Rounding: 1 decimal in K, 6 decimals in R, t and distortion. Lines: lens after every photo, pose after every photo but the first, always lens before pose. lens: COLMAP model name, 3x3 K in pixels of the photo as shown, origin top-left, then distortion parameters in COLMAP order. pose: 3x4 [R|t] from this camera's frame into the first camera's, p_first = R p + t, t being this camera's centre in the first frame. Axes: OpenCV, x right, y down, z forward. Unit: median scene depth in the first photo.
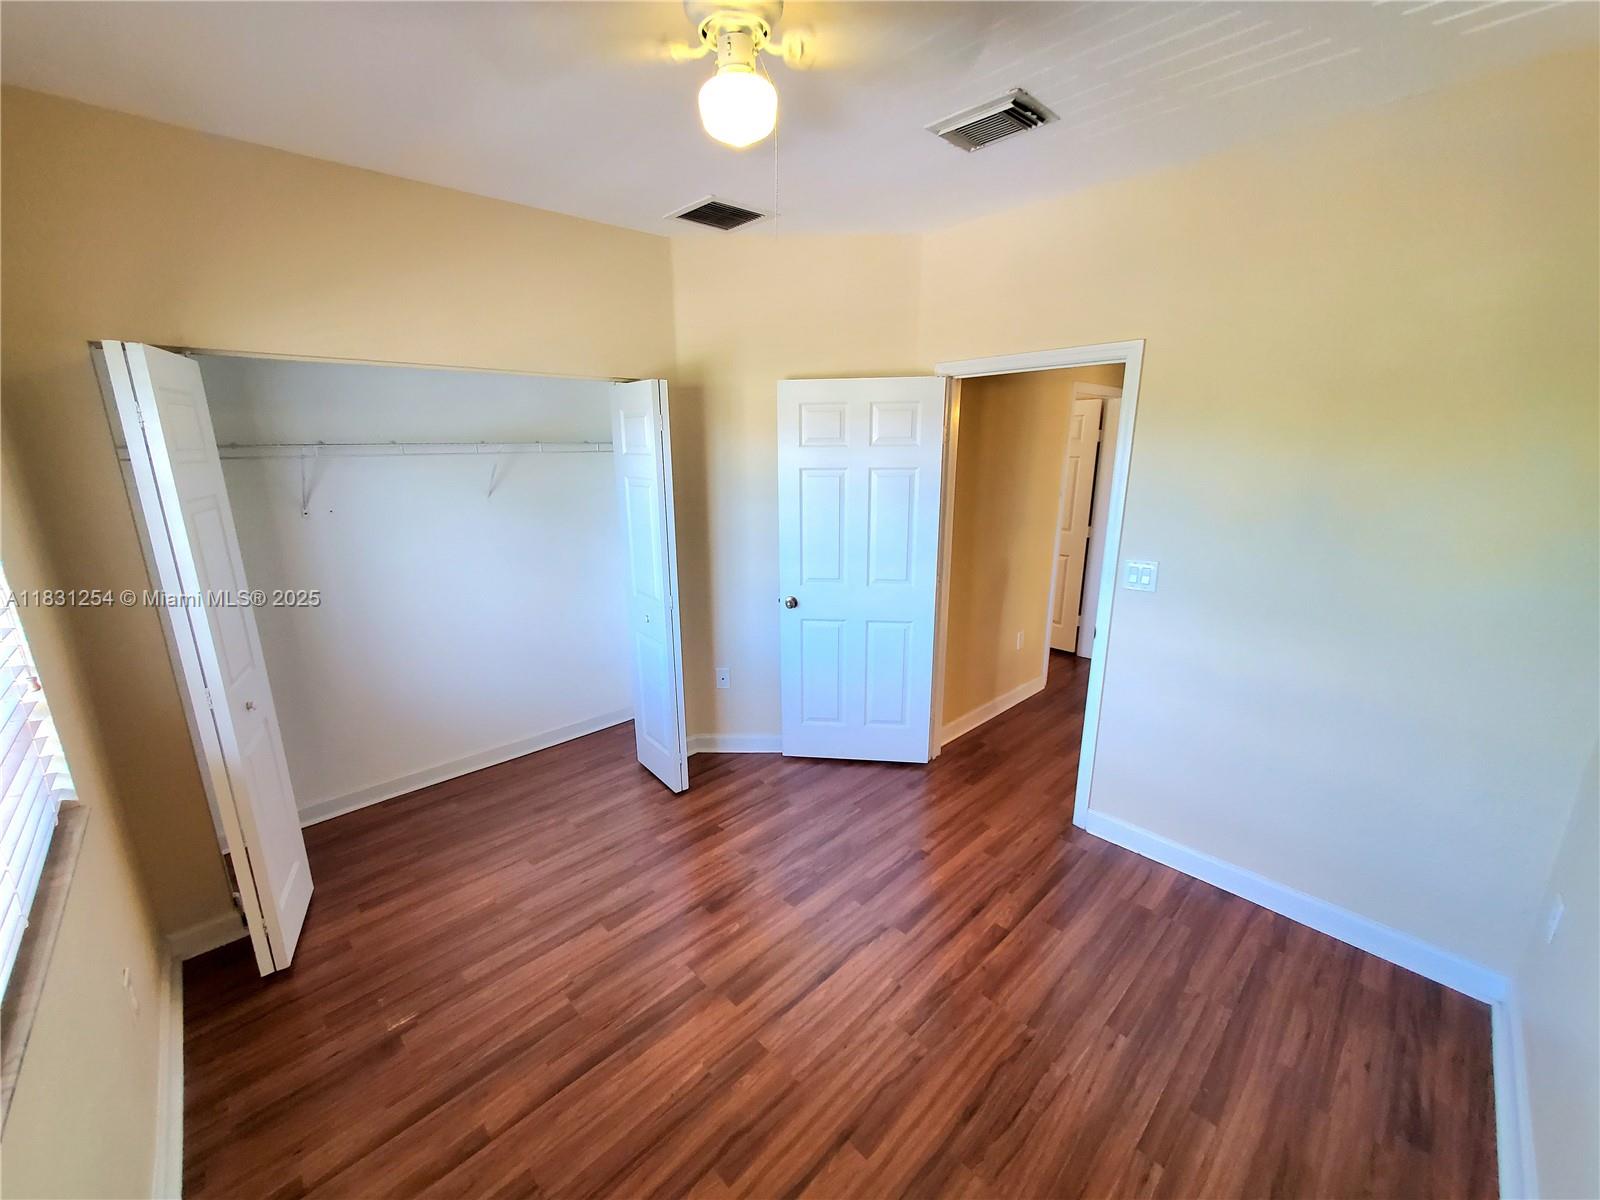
lens RADIAL K [[630.7, 0, 807.4], [0, 630.7, 600.4], [0, 0, 1]] dist [0.003795, -0.000317]
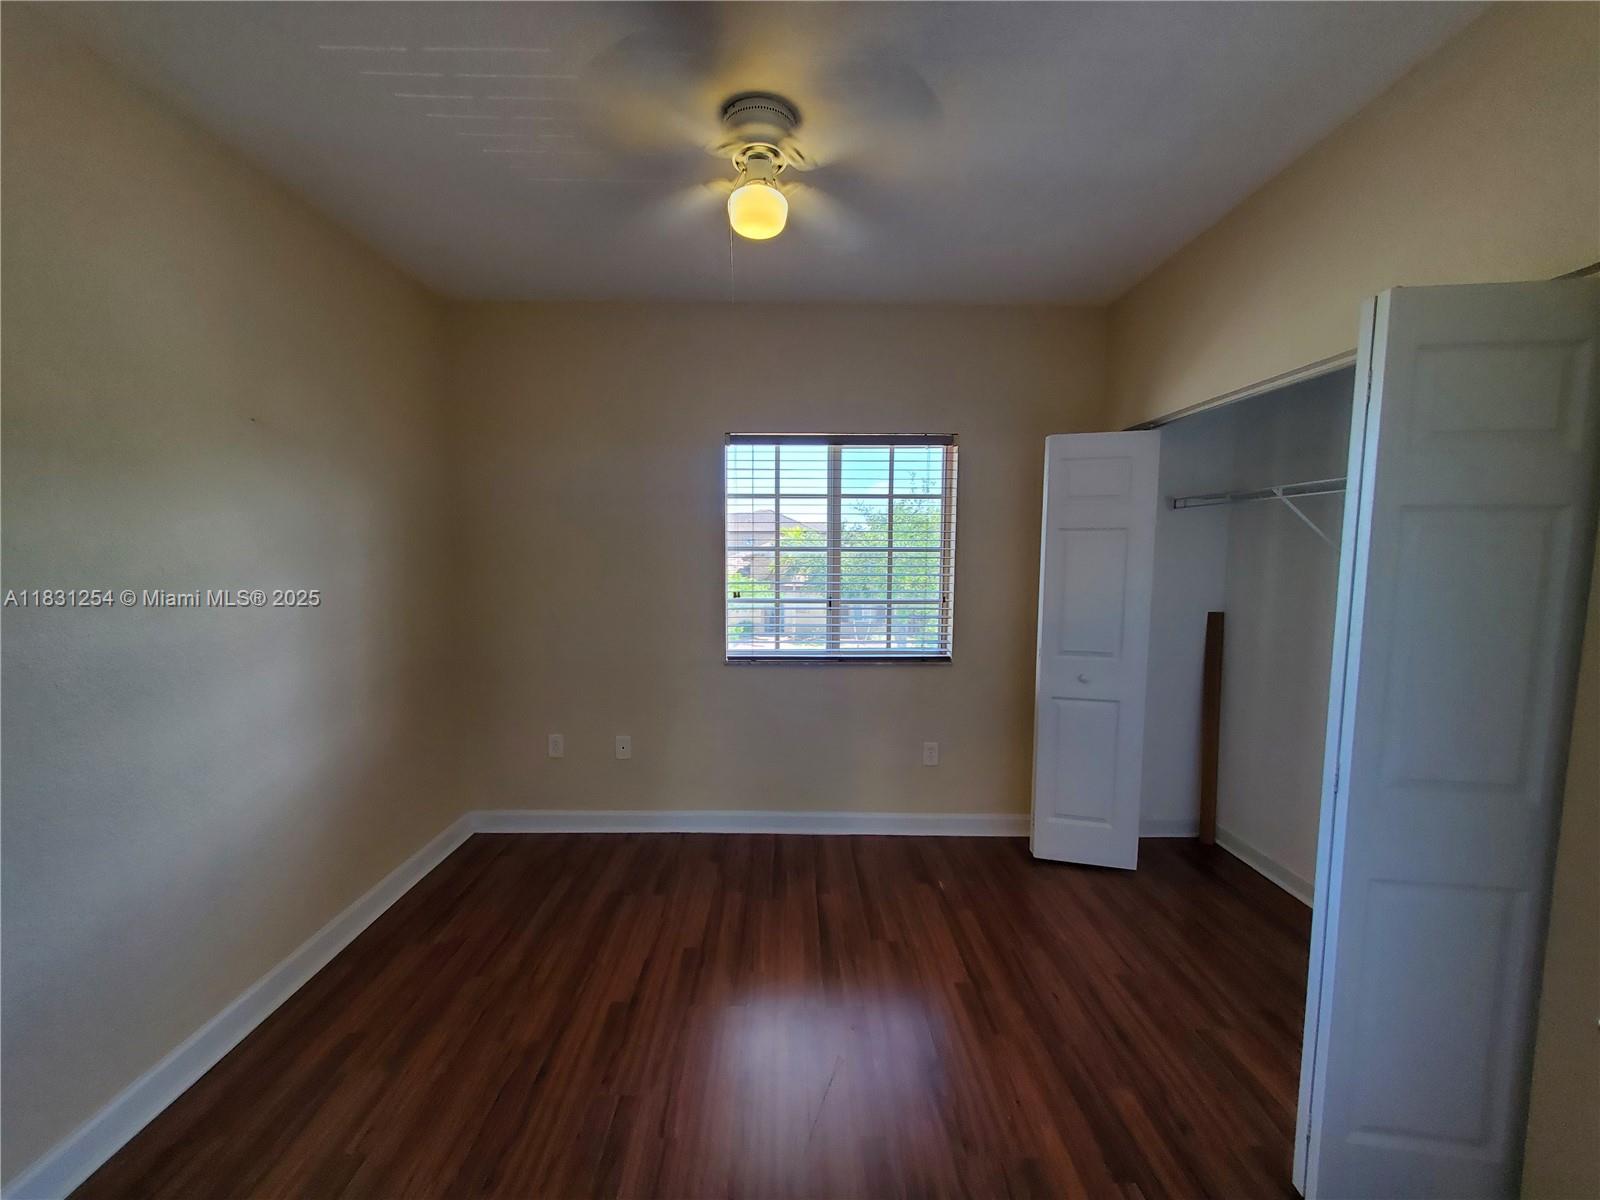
lens RADIAL K [[630.7, 0, 794.8], [0, 630.7, 597.0], [0, 0, 1]] dist [0.003795, -0.000317]
pose [[-0.692404, 0.063200, -0.718737, 0.588018], [-0.175090, 0.951661, 0.252356, -0.264154], [0.699943, 0.300576, -0.647868, 1.517868]]
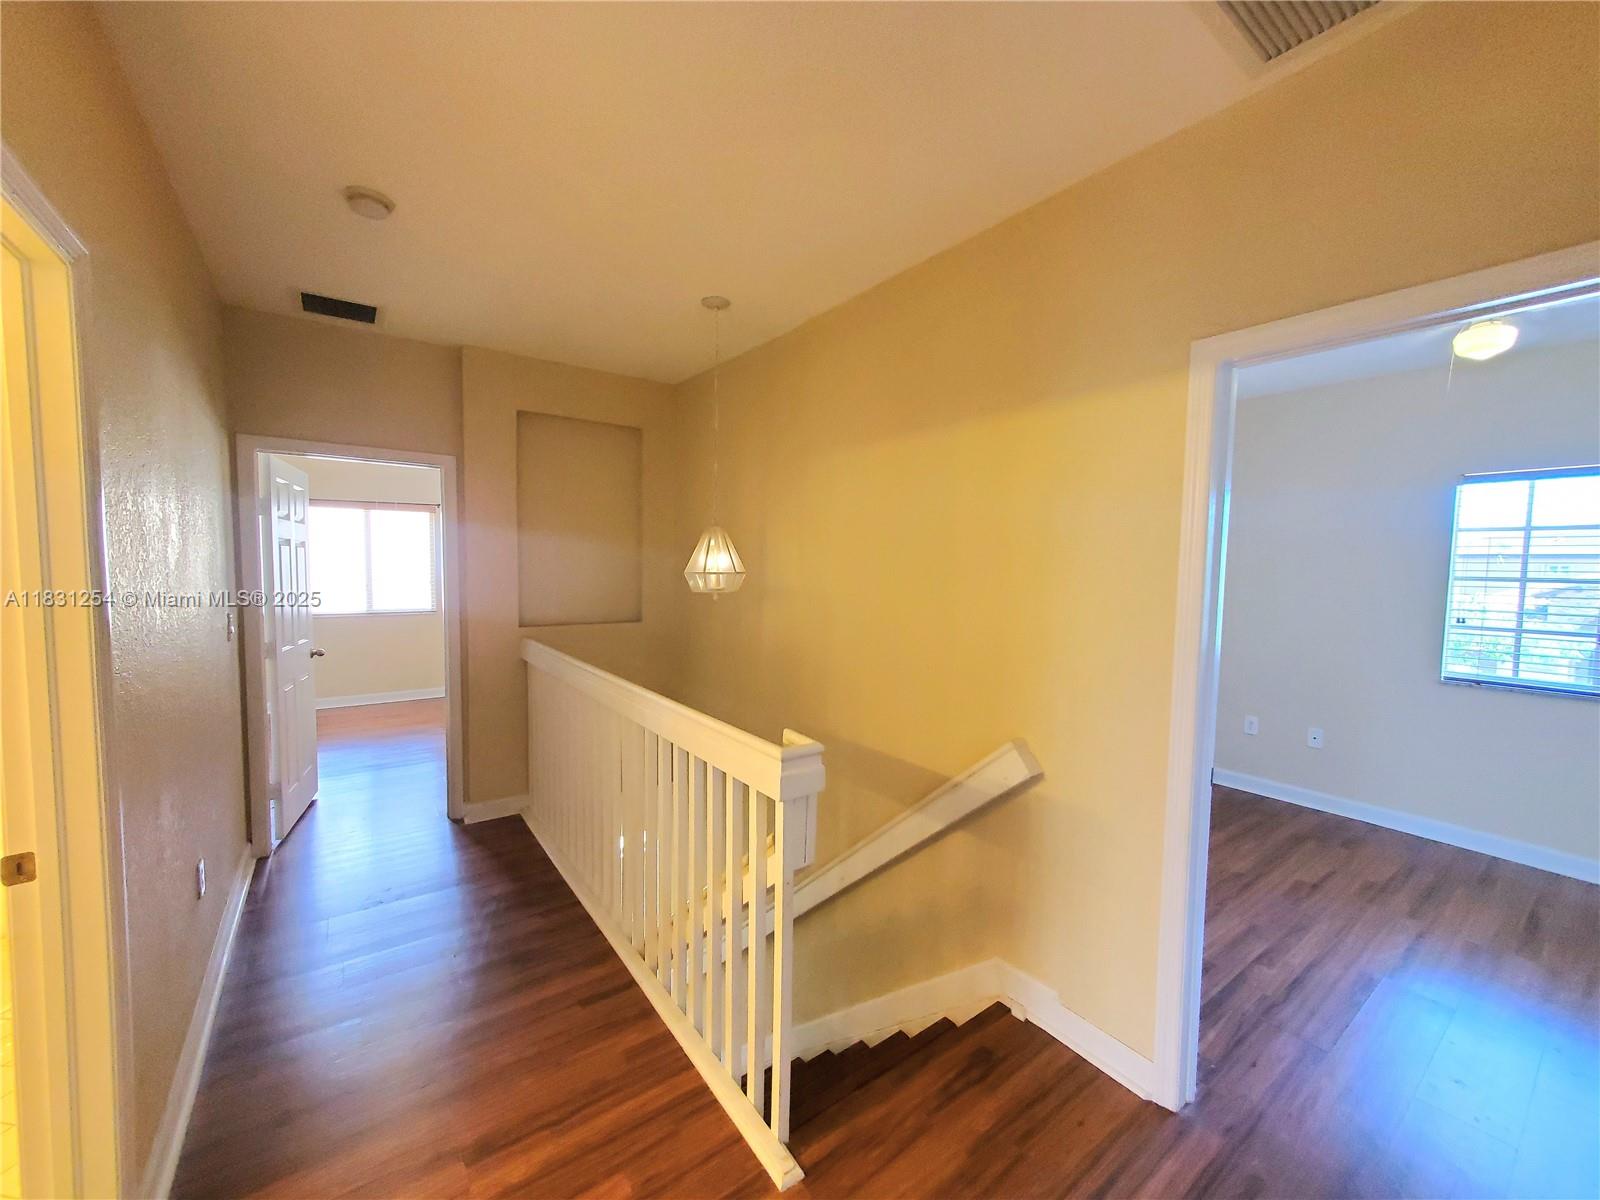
lens RADIAL K [[630.7, 0, 786.6], [0, 630.7, 602.2], [0, 0, 1]] dist [0.003795, -0.000317]
pose [[-0.988596, -0.022487, 0.148900, 1.131329], [0.024130, 0.952355, 0.304036, -0.468623], [-0.148643, 0.304162, -0.940952, 2.296690]]
